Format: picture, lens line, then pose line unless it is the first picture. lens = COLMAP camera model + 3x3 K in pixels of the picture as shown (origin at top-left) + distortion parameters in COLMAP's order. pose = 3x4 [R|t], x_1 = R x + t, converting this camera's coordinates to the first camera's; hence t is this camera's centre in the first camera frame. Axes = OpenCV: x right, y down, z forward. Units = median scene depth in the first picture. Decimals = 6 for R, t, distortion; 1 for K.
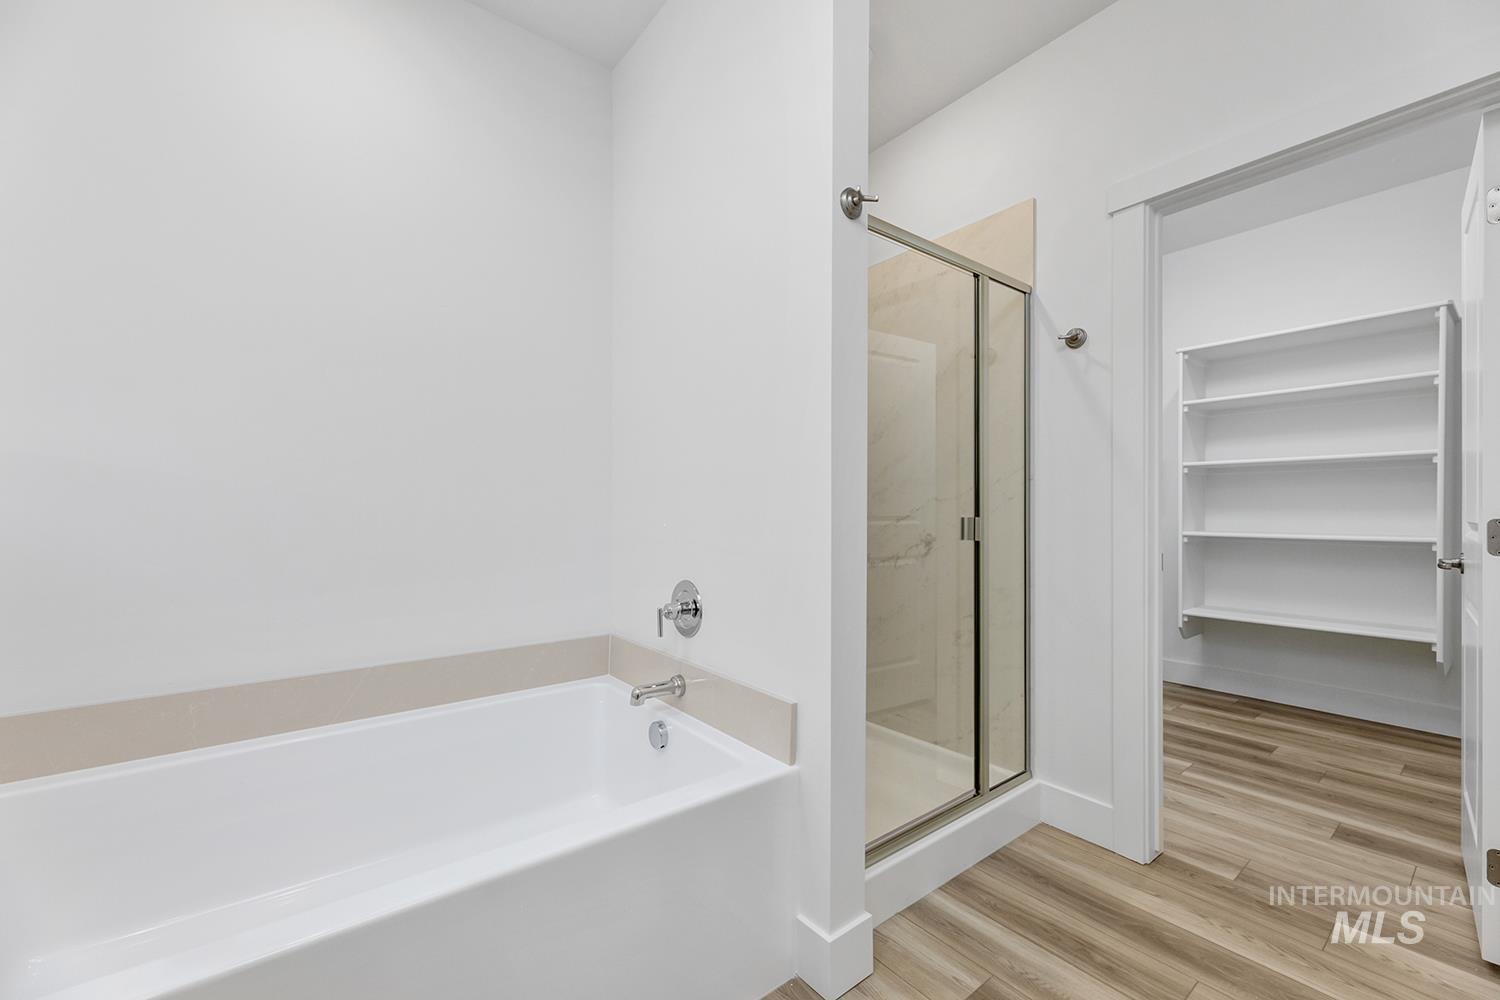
lens RADIAL K [[604.1, 0, 753.7], [0, 604.1, 503.2], [0, 0, 1]] dist [0.001133, 0.000023]
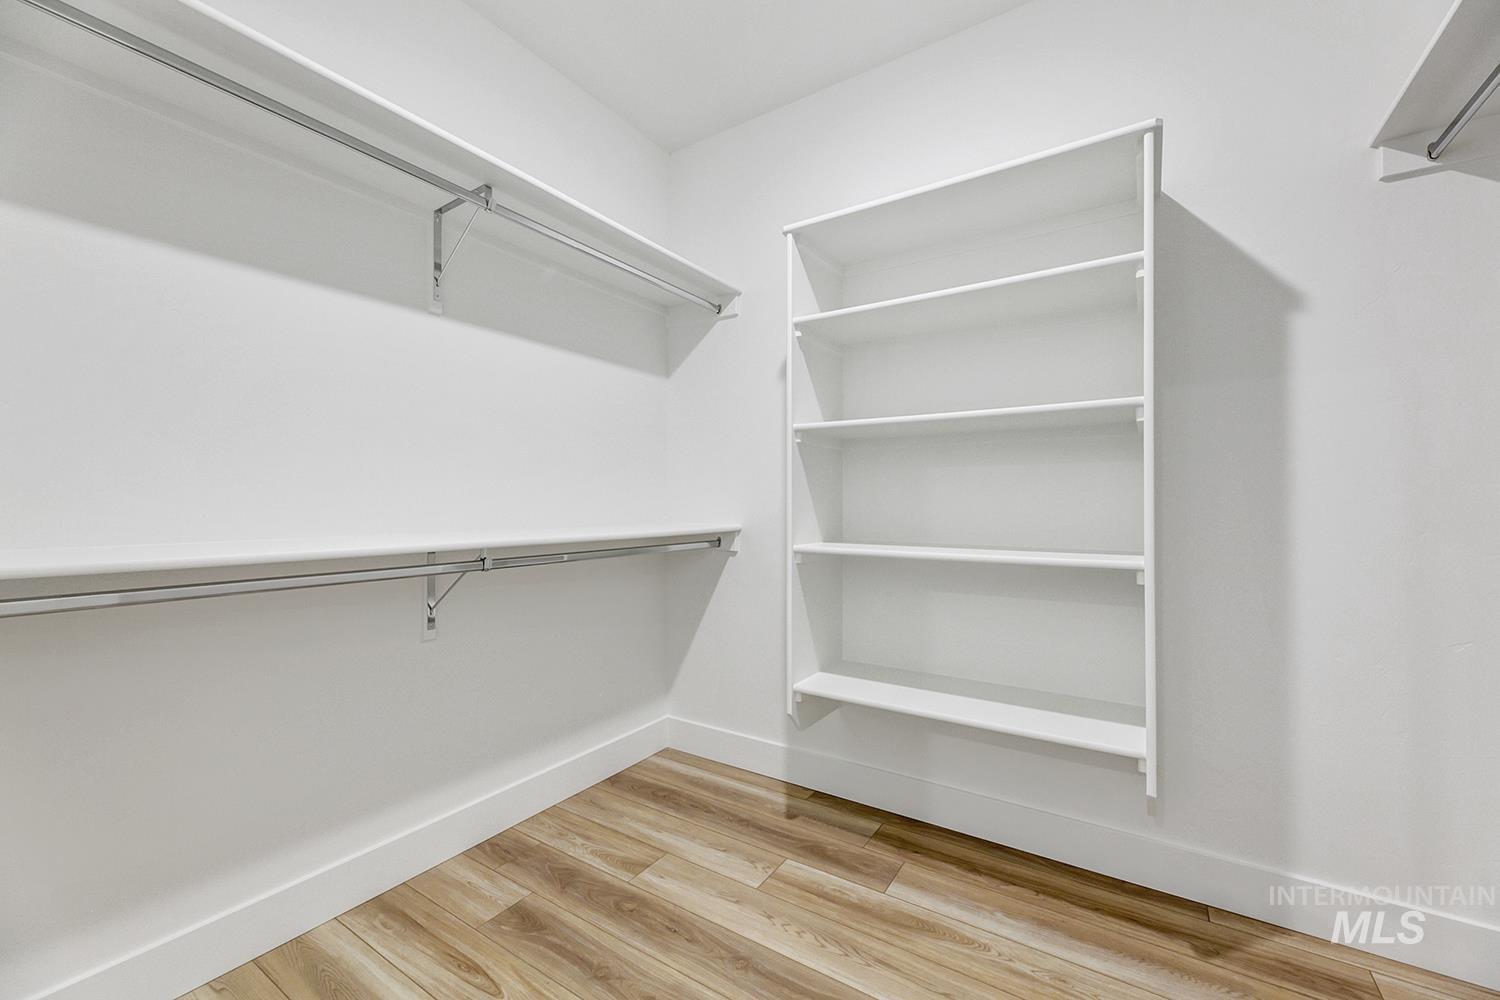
lens RADIAL K [[604.1, 0, 753.7], [0, 604.1, 503.2], [0, 0, 1]] dist [0.001133, 0.000023]
pose [[0.944395, -0.006671, 0.328746, 0.489615], [0.007551, 0.999971, -0.001399, 0.008066], [-0.328727, 0.003804, 0.944417, 0.475873]]
